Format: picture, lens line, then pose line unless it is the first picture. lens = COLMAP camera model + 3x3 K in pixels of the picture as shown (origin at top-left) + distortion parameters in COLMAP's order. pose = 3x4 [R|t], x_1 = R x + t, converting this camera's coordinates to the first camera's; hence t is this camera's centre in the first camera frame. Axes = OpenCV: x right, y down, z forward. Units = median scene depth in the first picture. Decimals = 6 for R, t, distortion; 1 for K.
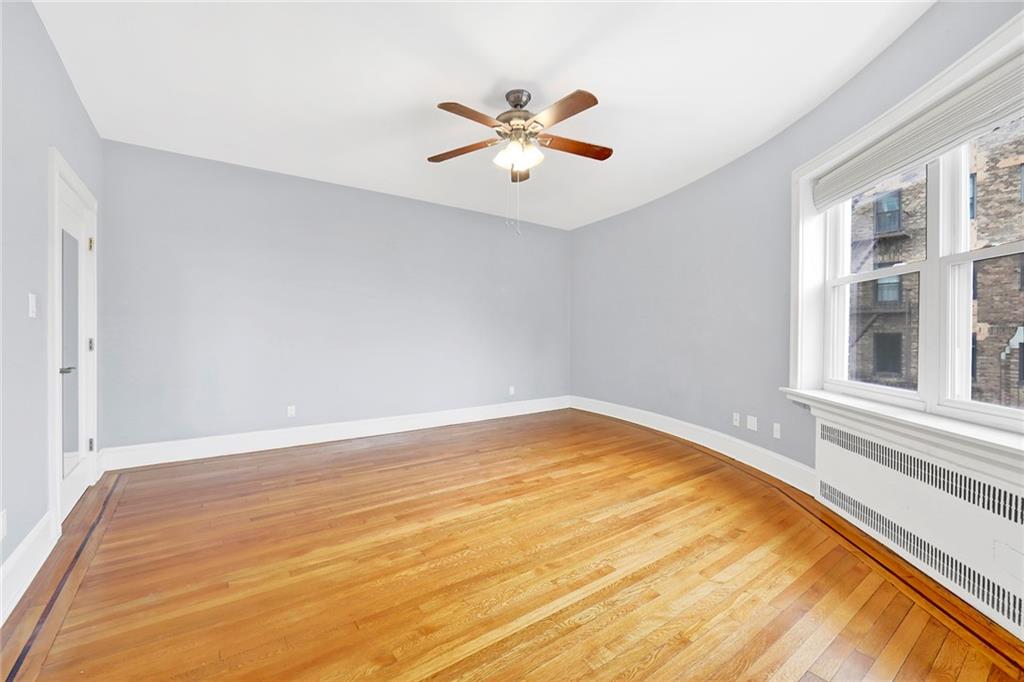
lens RADIAL K [[415.8, 0, 511.3], [0, 415.8, 338.6], [0, 0, 1]] dist [-0.012227, 0.001227]
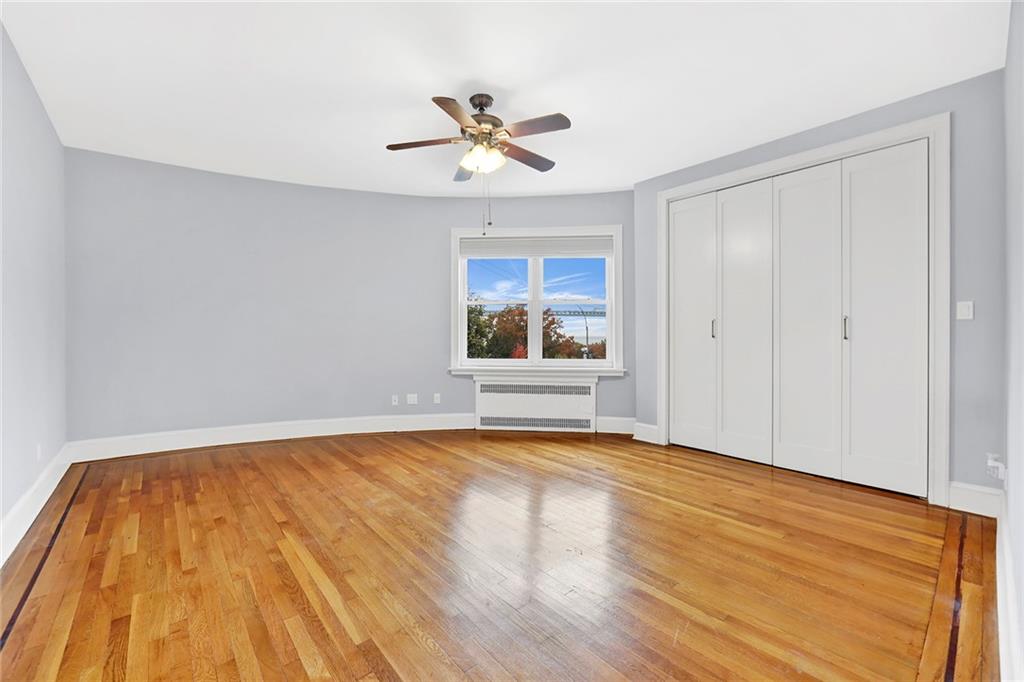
lens RADIAL K [[415.8, 0, 512.4], [0, 415.8, 336.9], [0, 0, 1]] dist [-0.012227, 0.001227]
pose [[-0.077499, -0.009518, 0.996947, -0.980257], [0.008346, 0.999913, 0.010195, -0.008940], [-0.996958, 0.009111, -0.077413, 0.976368]]
